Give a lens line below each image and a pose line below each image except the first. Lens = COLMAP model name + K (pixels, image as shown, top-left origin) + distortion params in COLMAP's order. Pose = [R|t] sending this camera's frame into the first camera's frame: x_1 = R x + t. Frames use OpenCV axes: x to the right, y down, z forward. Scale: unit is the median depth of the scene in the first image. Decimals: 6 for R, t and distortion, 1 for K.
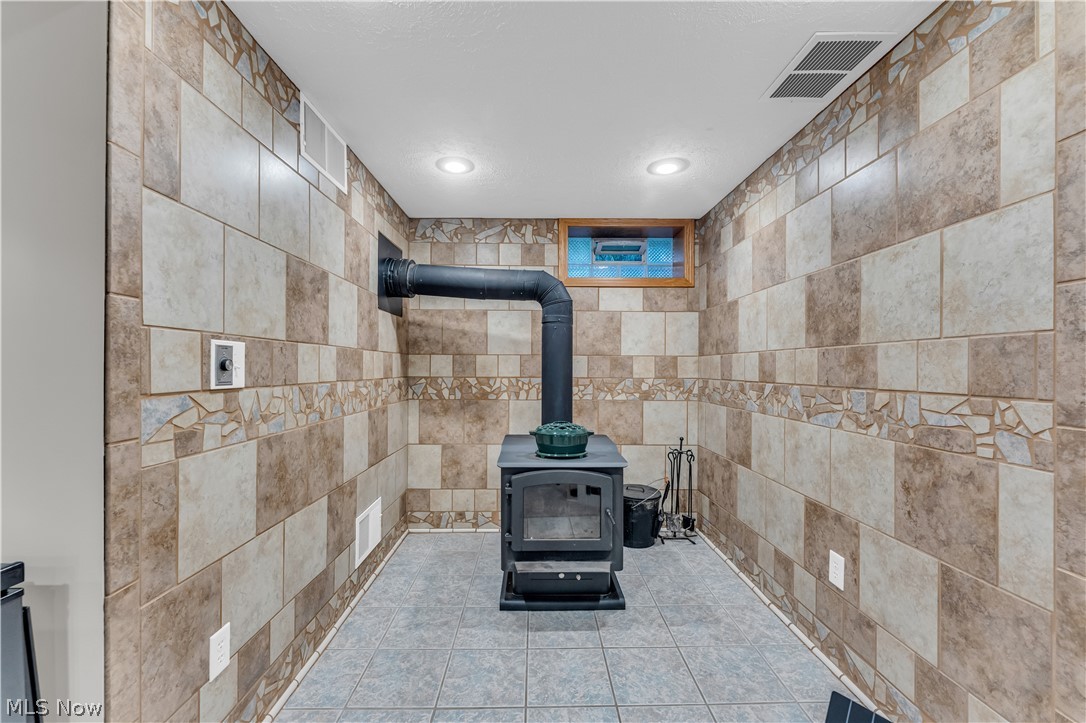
lens RADIAL K [[439.9, 0, 543.0], [0, 439.9, 362.8], [0, 0, 1]] dist [0.000516, -0.001462]
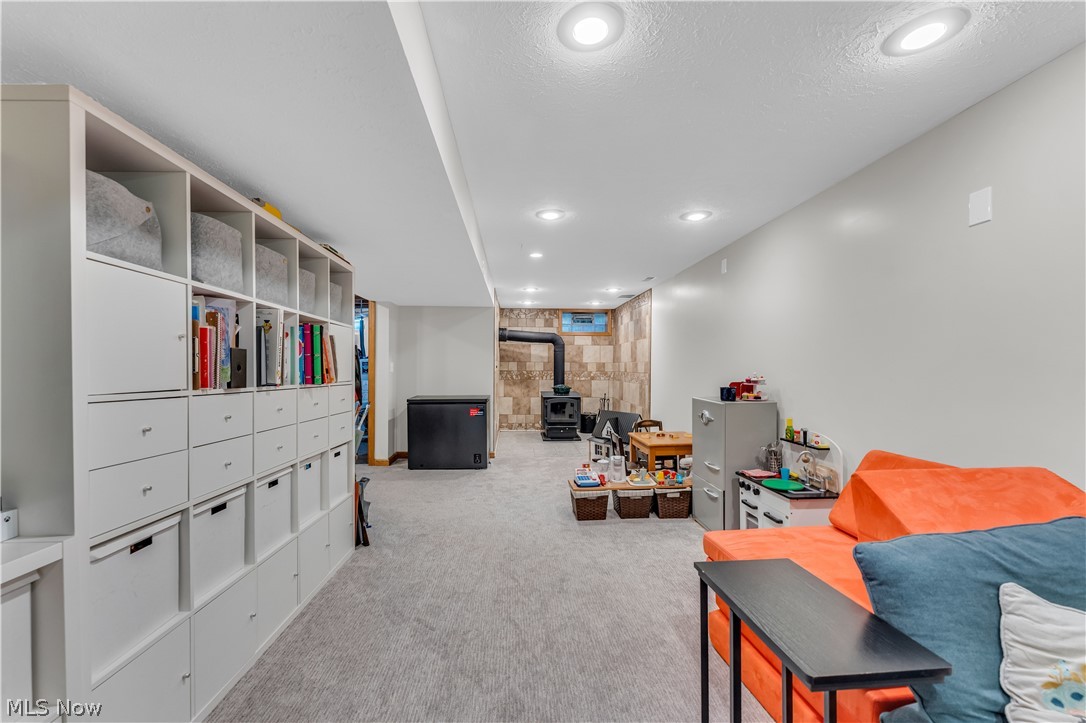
lens RADIAL K [[439.9, 0, 543.7], [0, 439.9, 367.9], [0, 0, 1]] dist [0.000516, -0.001462]
pose [[0.999125, 0.001345, 0.041799, -0.158310], [-0.001285, 0.999998, -0.001457, 0.019415], [-0.041801, 0.001402, 0.999125, -1.560650]]
